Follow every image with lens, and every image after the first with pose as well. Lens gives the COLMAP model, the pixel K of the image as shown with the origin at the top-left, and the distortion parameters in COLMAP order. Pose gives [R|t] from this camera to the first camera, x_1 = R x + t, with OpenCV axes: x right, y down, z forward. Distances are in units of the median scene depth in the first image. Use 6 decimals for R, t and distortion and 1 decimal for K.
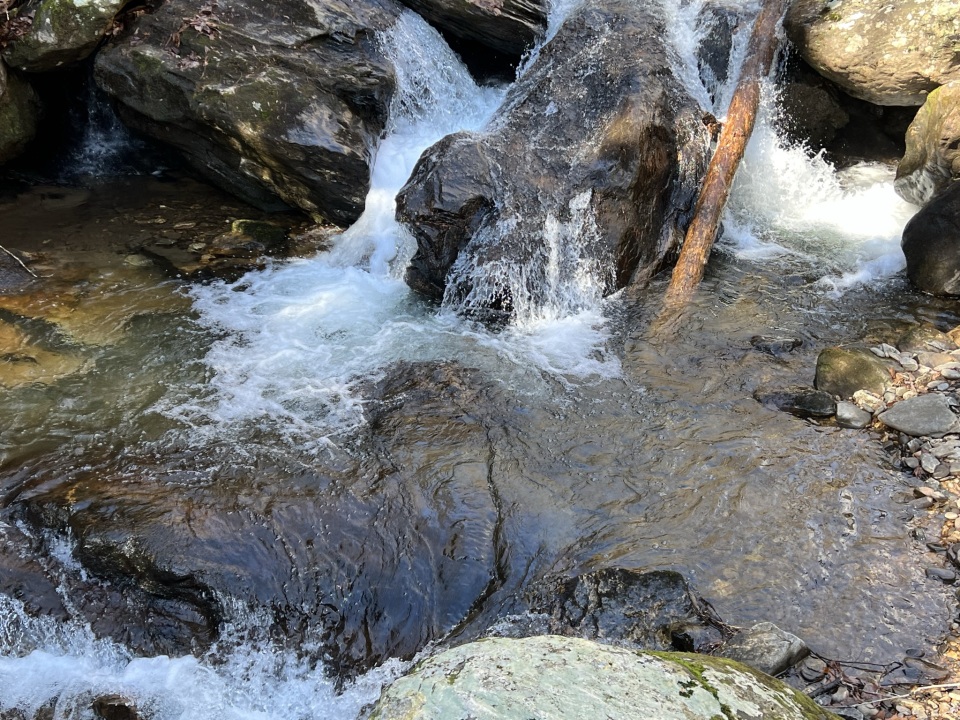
lens RADIAL K [[1160.7, 0, 475.7], [0, 1160.7, 352.5], [0, 0, 1]] dist [0.006564, 0.000000]
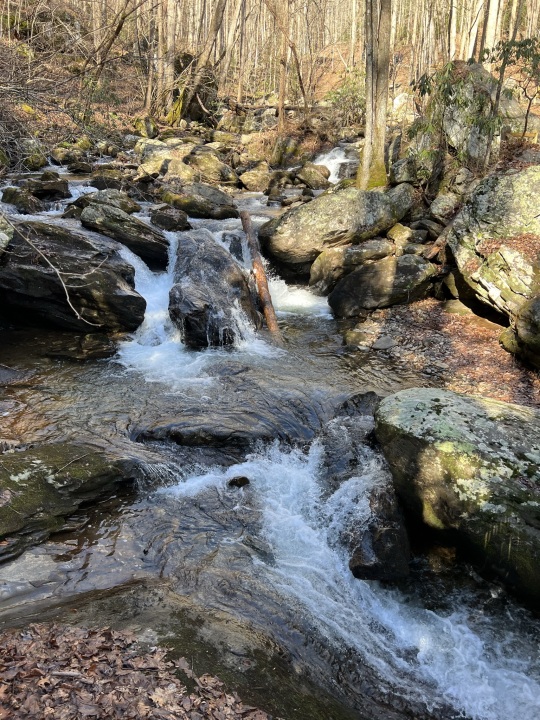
lens RADIAL K [[535.3, 0, 272.5], [0, 535.3, 365.8], [0, 0, 1]] dist [0.002315, -0.013077]
pose [[0.834895, -0.190323, 0.516456, -0.461345], [0.236572, 0.971305, -0.024496, 0.056175], [-0.496974, 0.142630, 0.855963, -0.062444]]
